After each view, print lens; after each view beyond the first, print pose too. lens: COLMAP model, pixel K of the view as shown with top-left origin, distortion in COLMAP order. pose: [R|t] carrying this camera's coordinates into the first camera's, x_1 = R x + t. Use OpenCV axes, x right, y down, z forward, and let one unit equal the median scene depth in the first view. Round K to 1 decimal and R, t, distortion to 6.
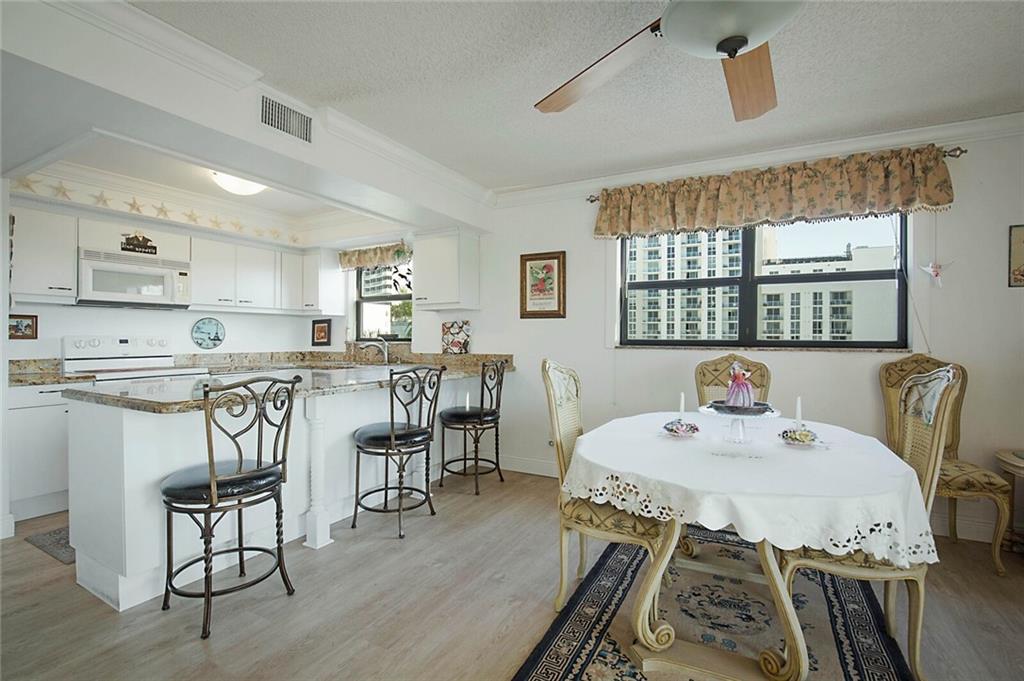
lens RADIAL K [[471.9, 0, 513.4], [0, 471.9, 343.4], [0, 0, 1]] dist [-0.040328, 0.009543]
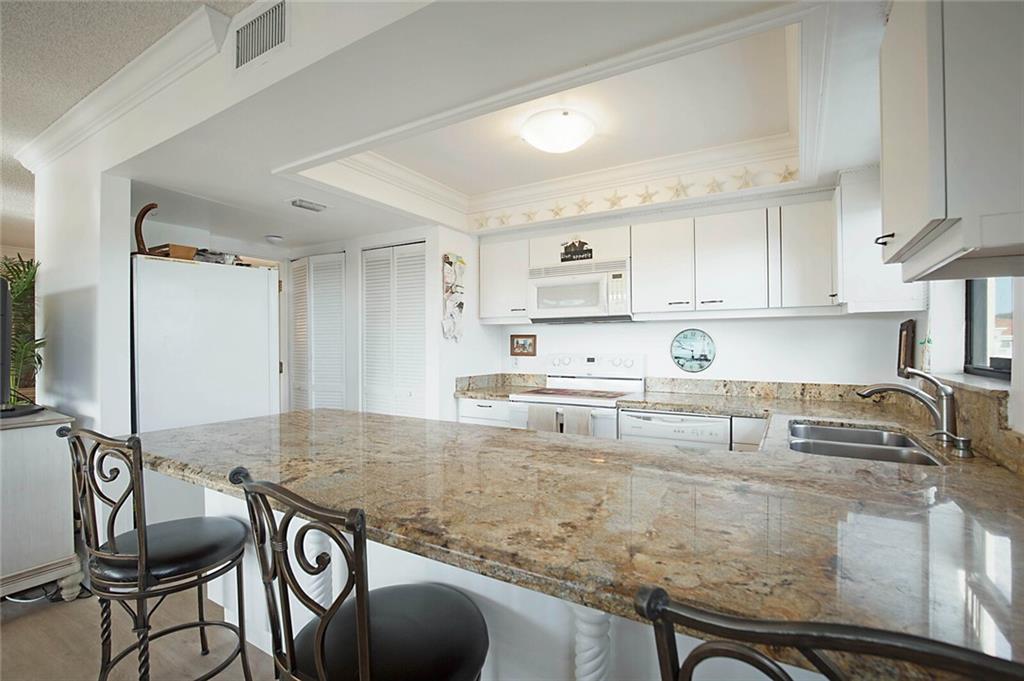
lens RADIAL K [[471.9, 0, 513.4], [0, 471.9, 343.4], [0, 0, 1]] dist [-0.040328, 0.009543]
pose [[-0.046682, 0.000193, -0.998910, 0.077111], [-0.008092, 0.999967, 0.000572, -0.030562], [0.998877, 0.008110, -0.046678, 0.750544]]
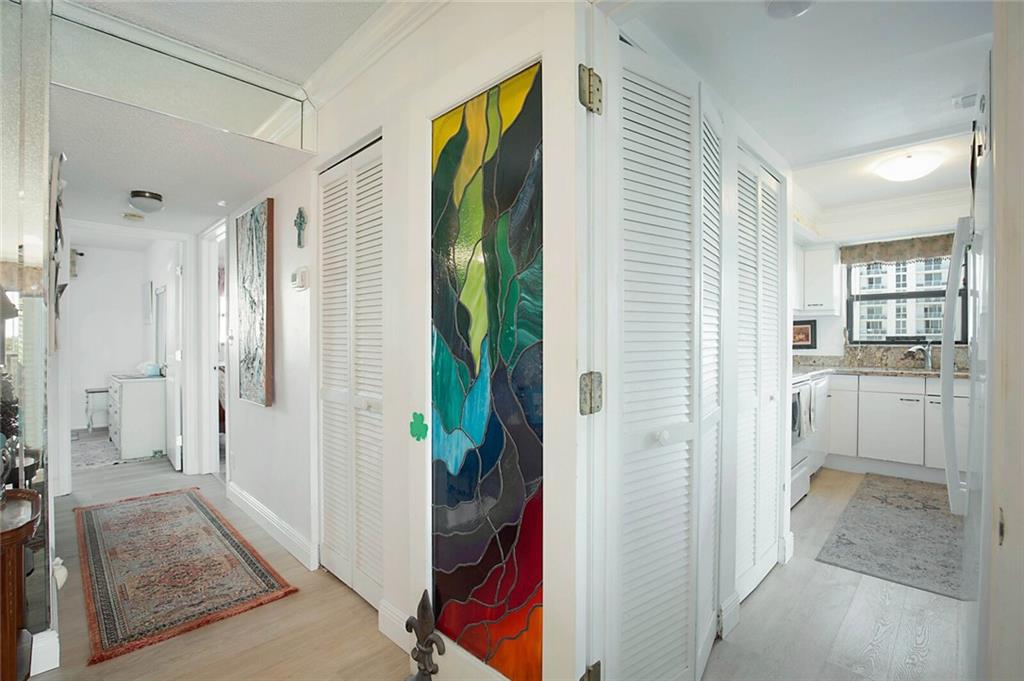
lens RADIAL K [[471.9, 0, 513.4], [0, 471.9, 343.4], [0, 0, 1]] dist [-0.040328, 0.009543]
pose [[0.962752, -0.000789, -0.270386, -0.835183], [0.000039, 0.999996, -0.002780, -0.004145], [0.270387, 0.002666, 0.962748, -0.038033]]
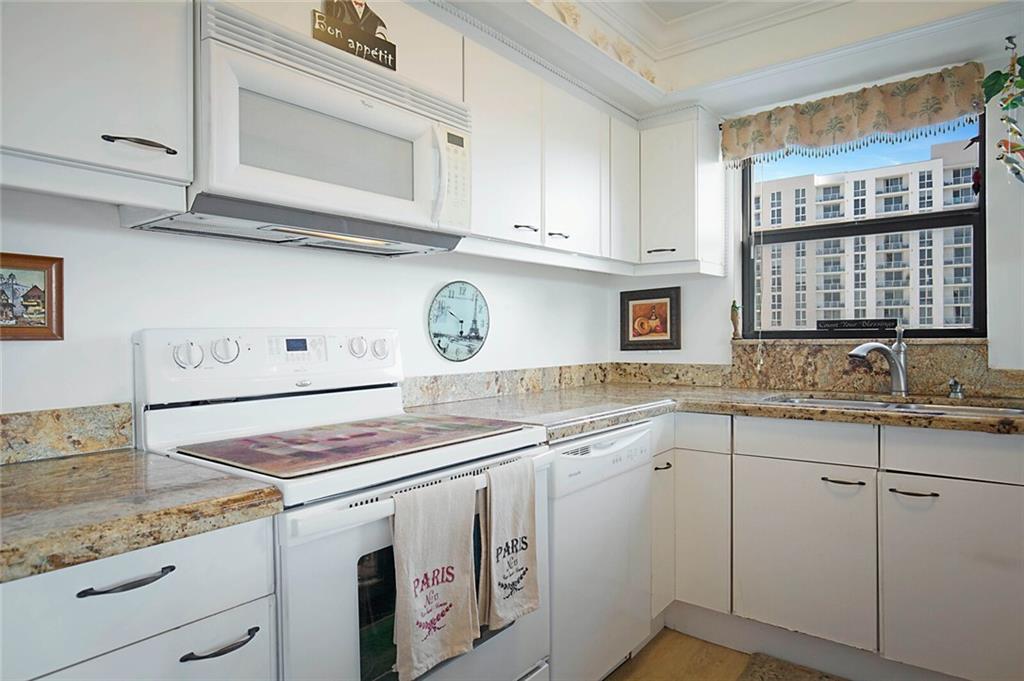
lens RADIAL K [[615.8, 0, 510.3], [0, 615.8, 343.2], [0, 0, 1]] dist [-0.005445, -0.000651]
pose [[0.985292, -0.007587, -0.170710, -0.522135], [0.008337, 0.999958, 0.003675, -0.004907], [0.170675, -0.005045, 0.985315, 0.498088]]
